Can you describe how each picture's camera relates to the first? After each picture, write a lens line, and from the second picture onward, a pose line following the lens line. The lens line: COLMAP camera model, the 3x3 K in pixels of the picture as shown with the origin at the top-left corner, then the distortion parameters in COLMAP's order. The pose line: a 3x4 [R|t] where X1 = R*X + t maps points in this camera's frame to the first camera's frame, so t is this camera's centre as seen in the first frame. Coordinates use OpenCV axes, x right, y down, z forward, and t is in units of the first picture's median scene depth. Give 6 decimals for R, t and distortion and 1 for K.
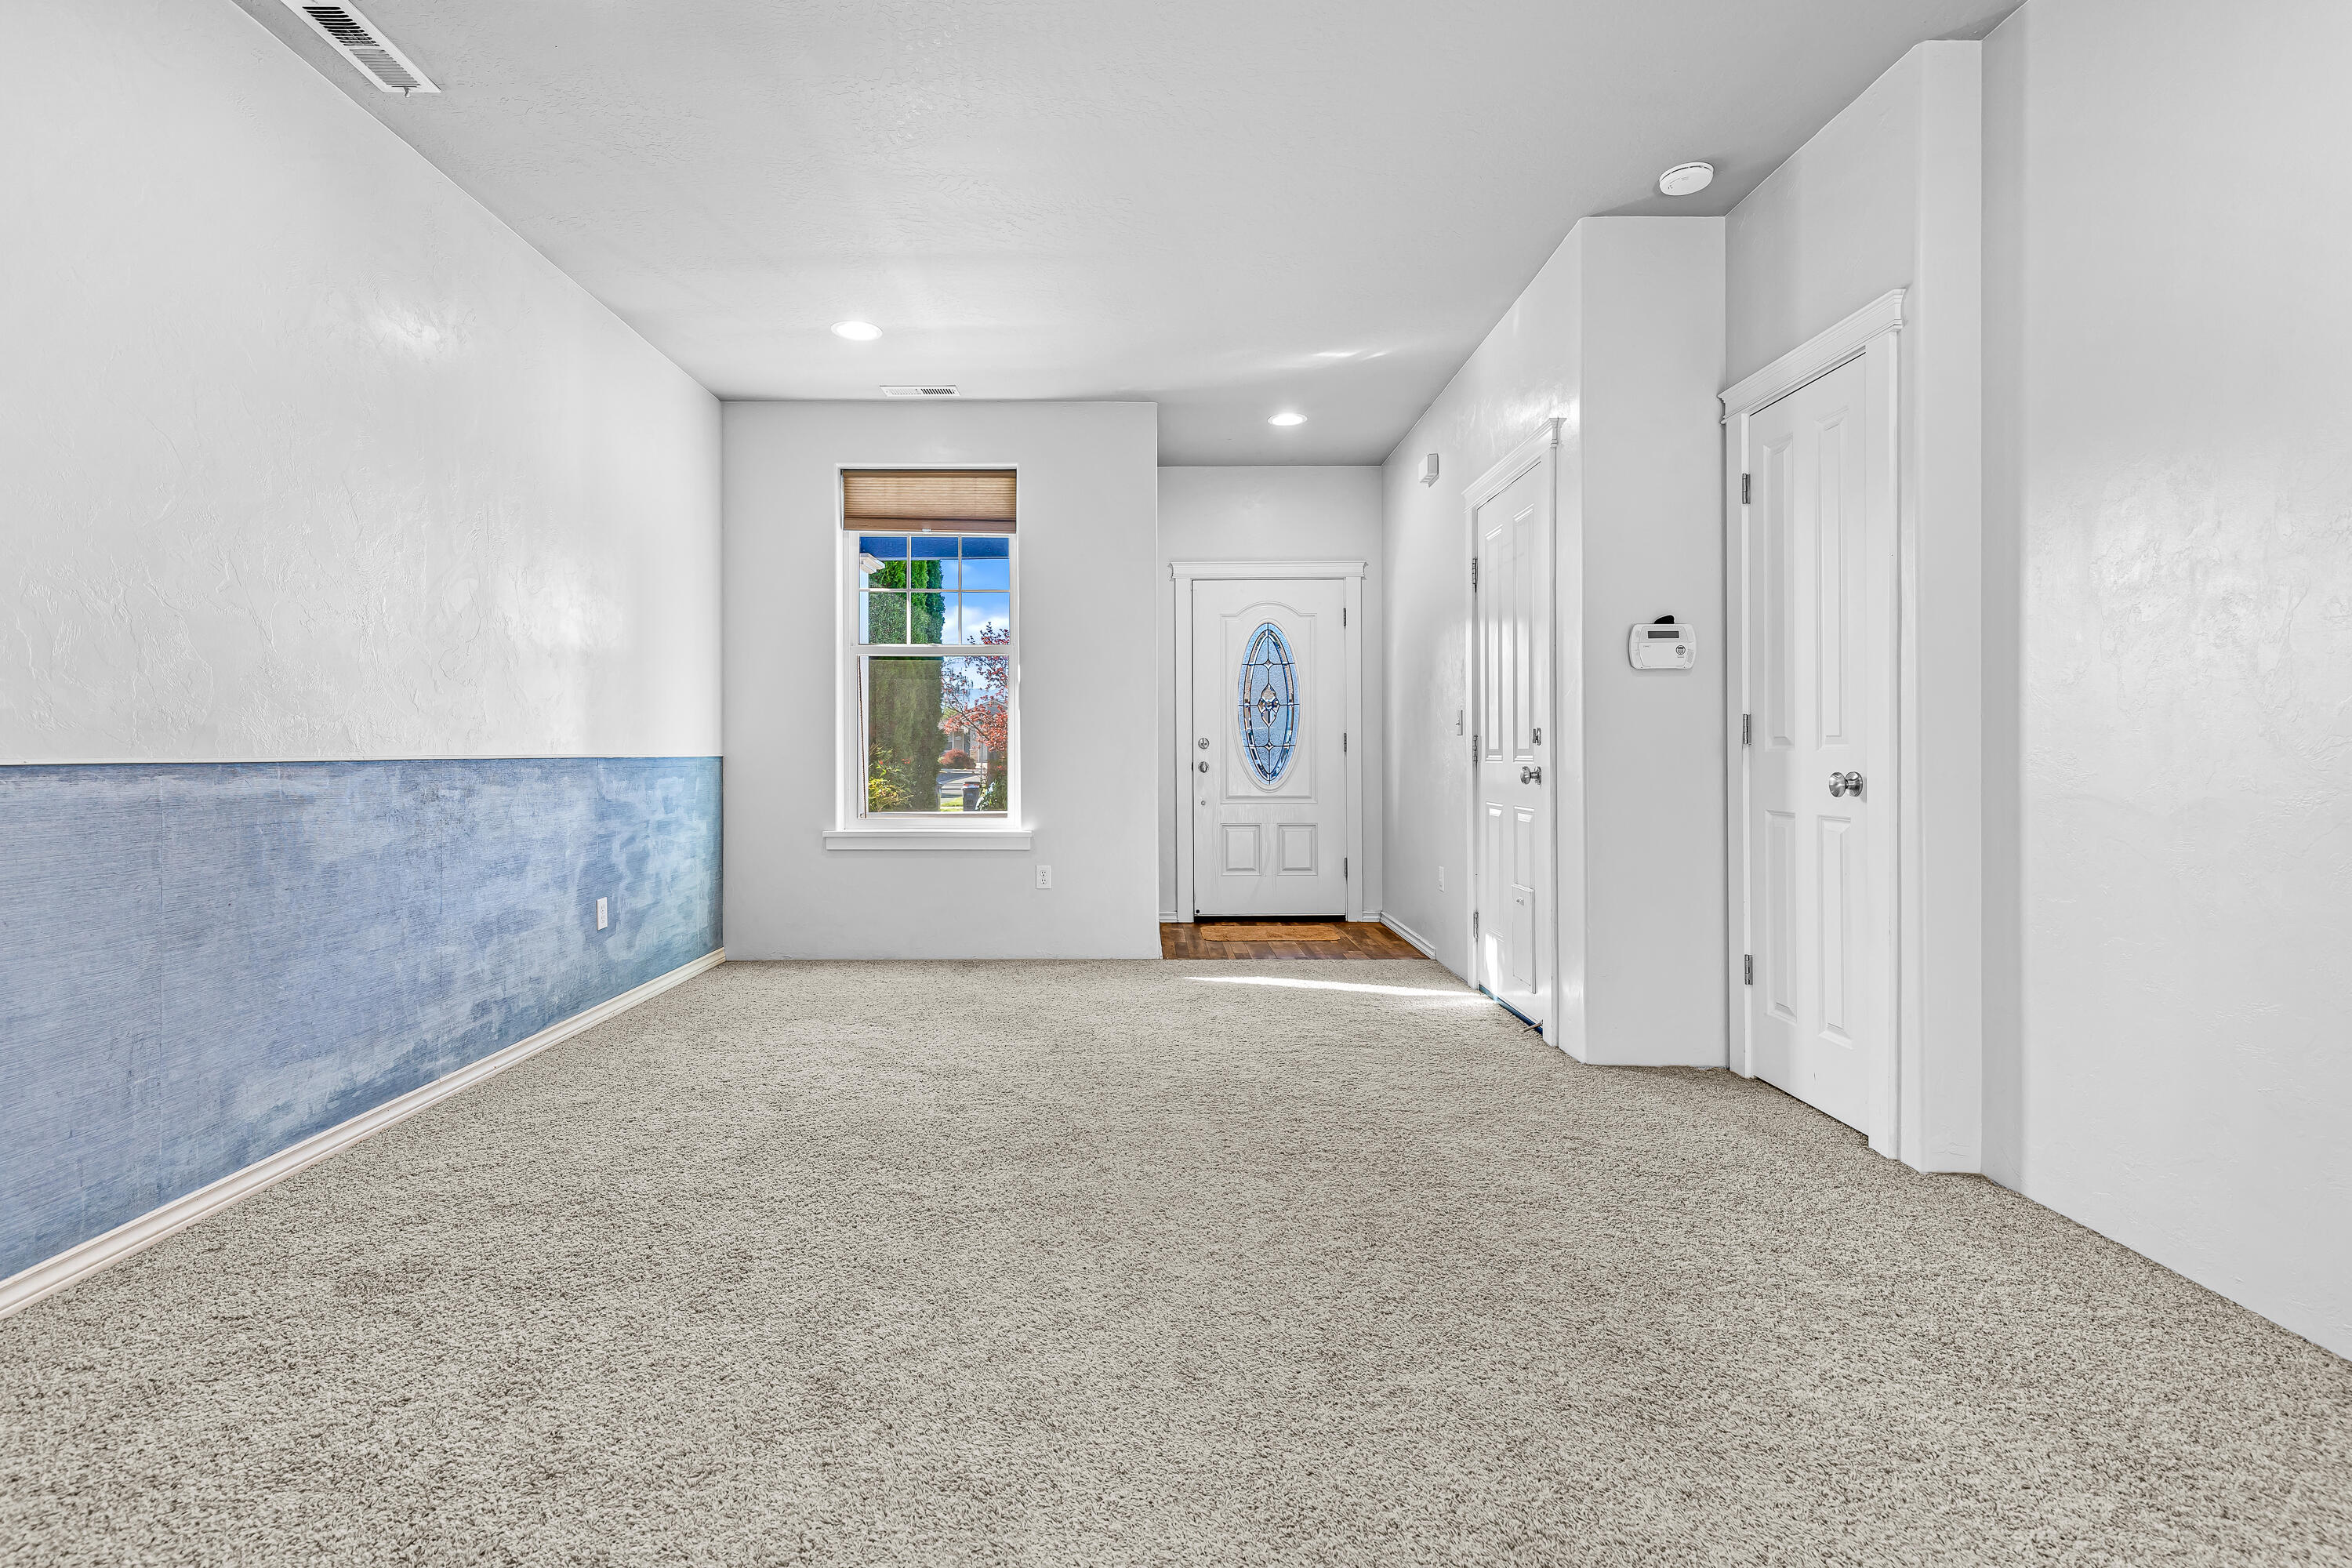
lens RADIAL K [[1075.4, 0, 1161.0], [0, 1075.4, 745.9], [0, 0, 1]] dist [0.009404, -0.001389]
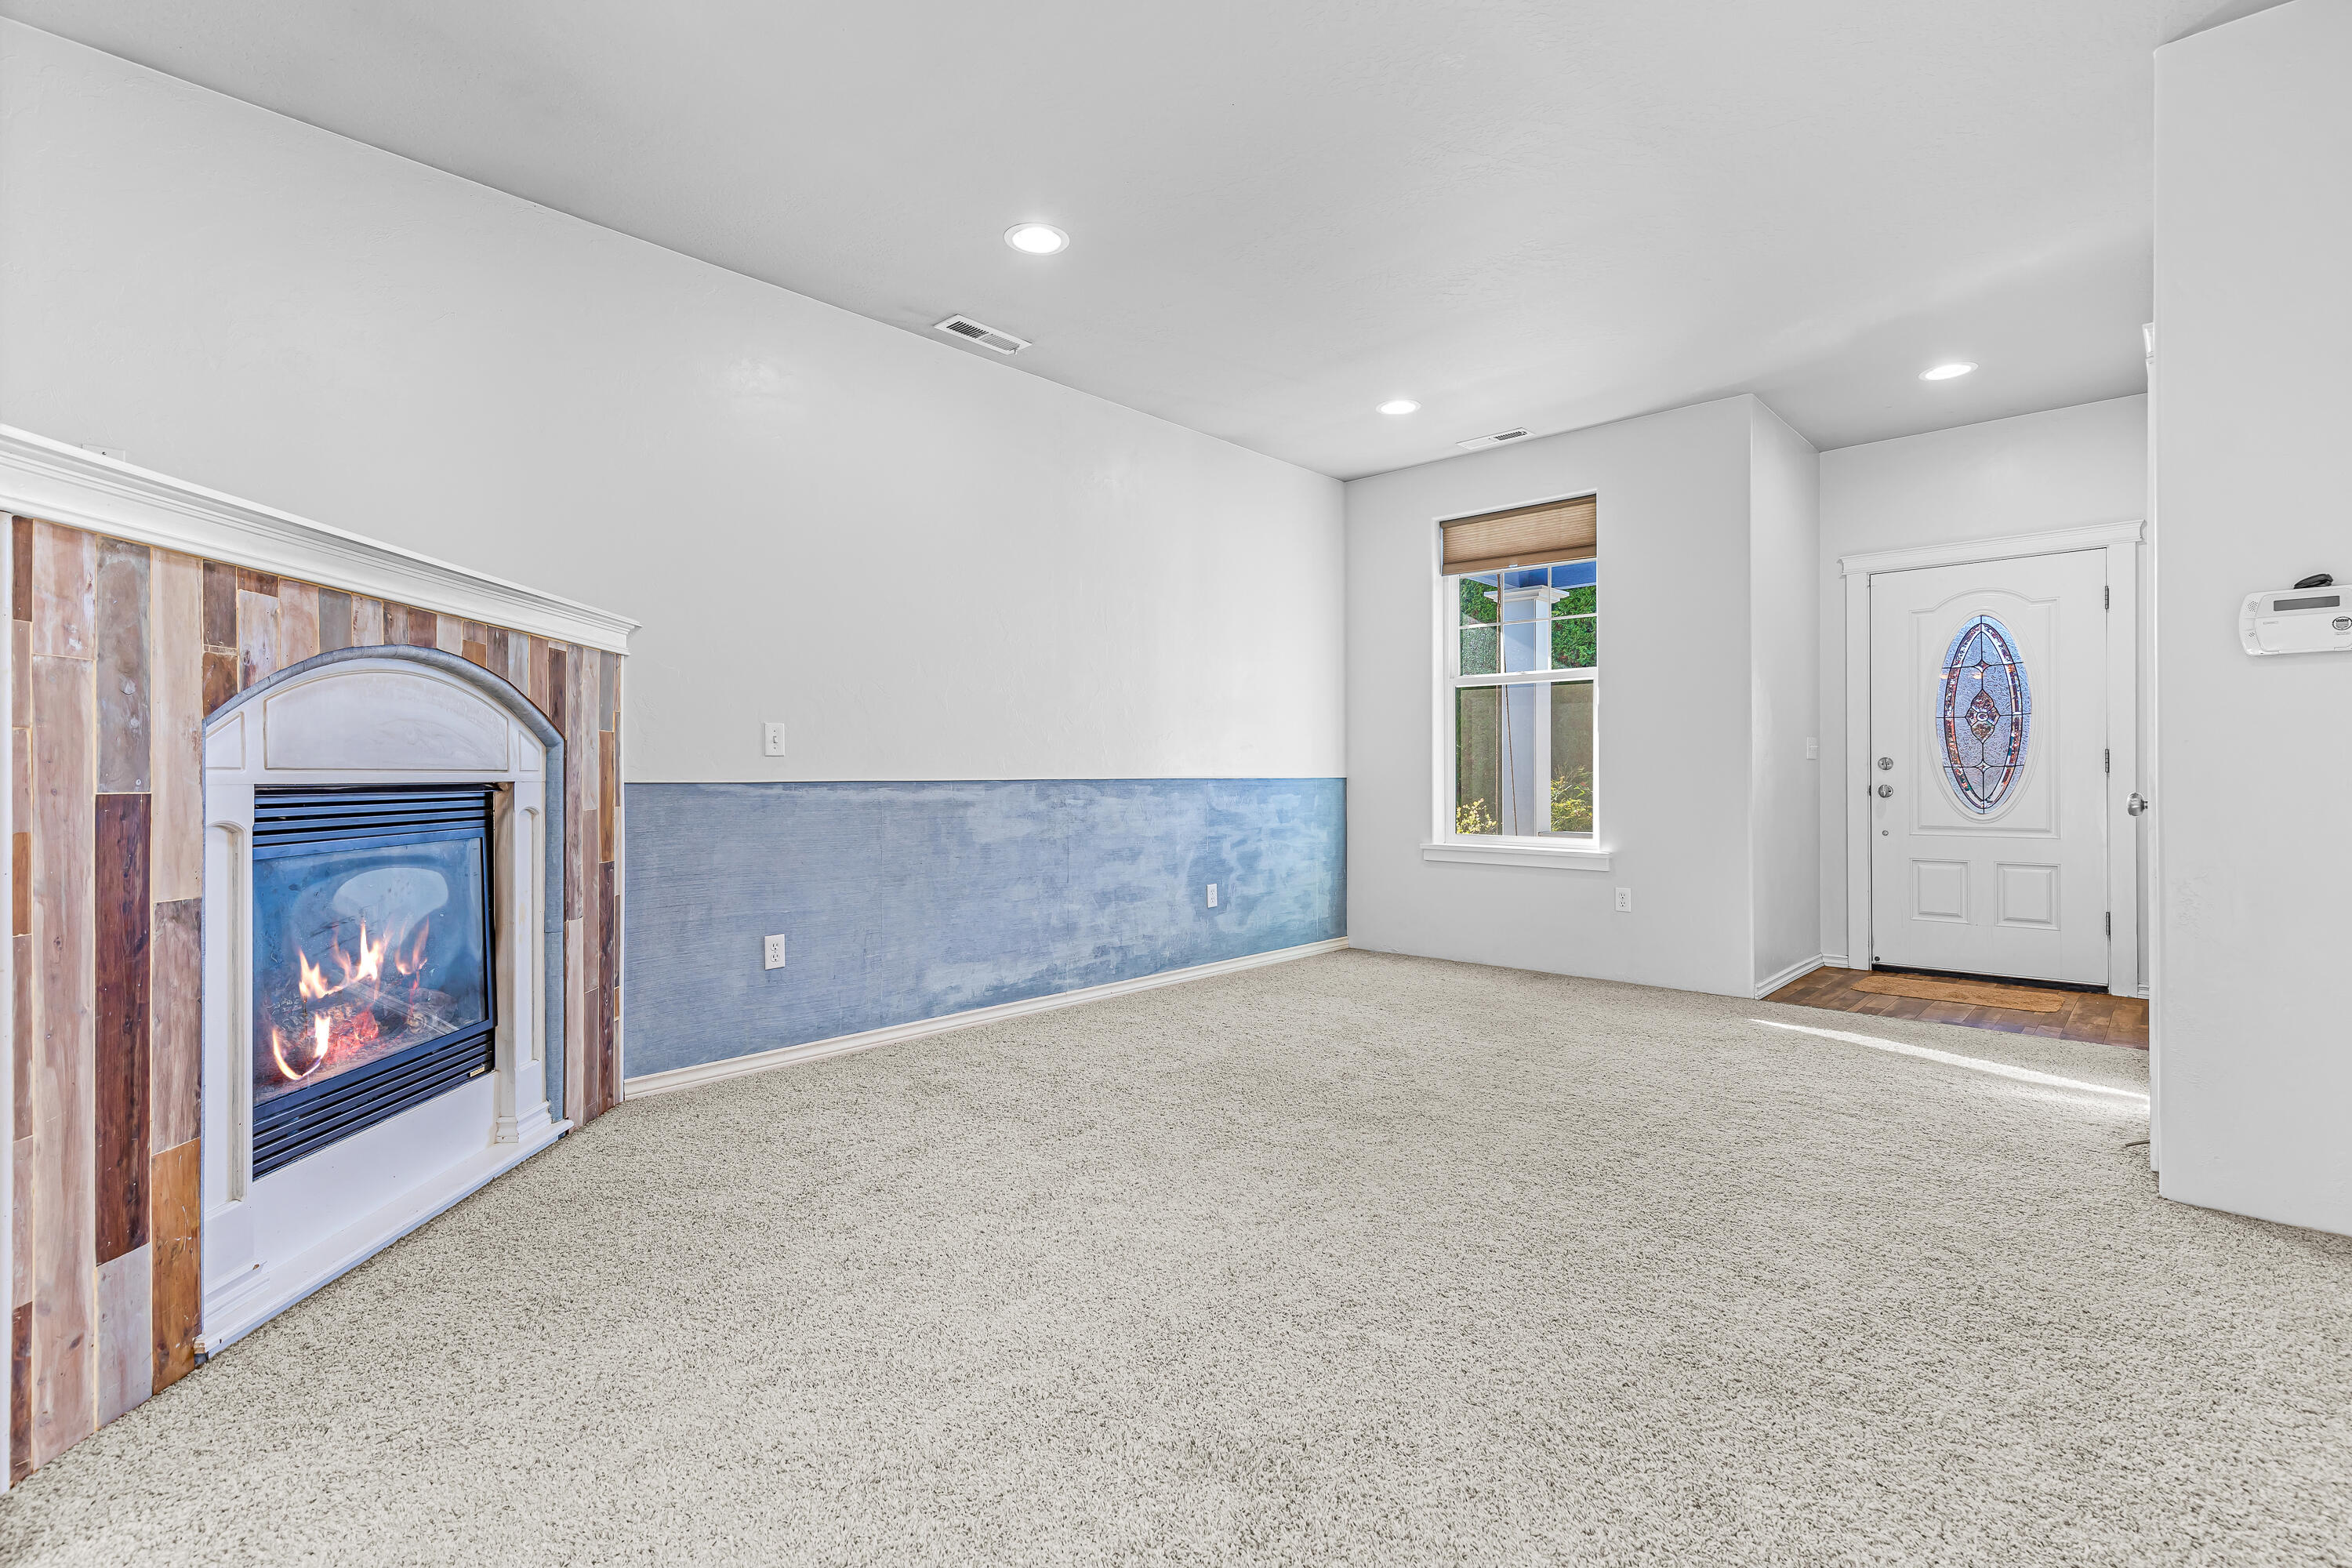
lens RADIAL K [[1075.4, 0, 1251.8], [0, 1075.4, 772.3], [0, 0, 1]] dist [0.009404, -0.001389]
pose [[0.754678, -0.001543, -0.656093, 0.471647], [0.004750, 0.999984, 0.003113, -0.000724], [0.656078, -0.005466, 0.754674, 0.039532]]
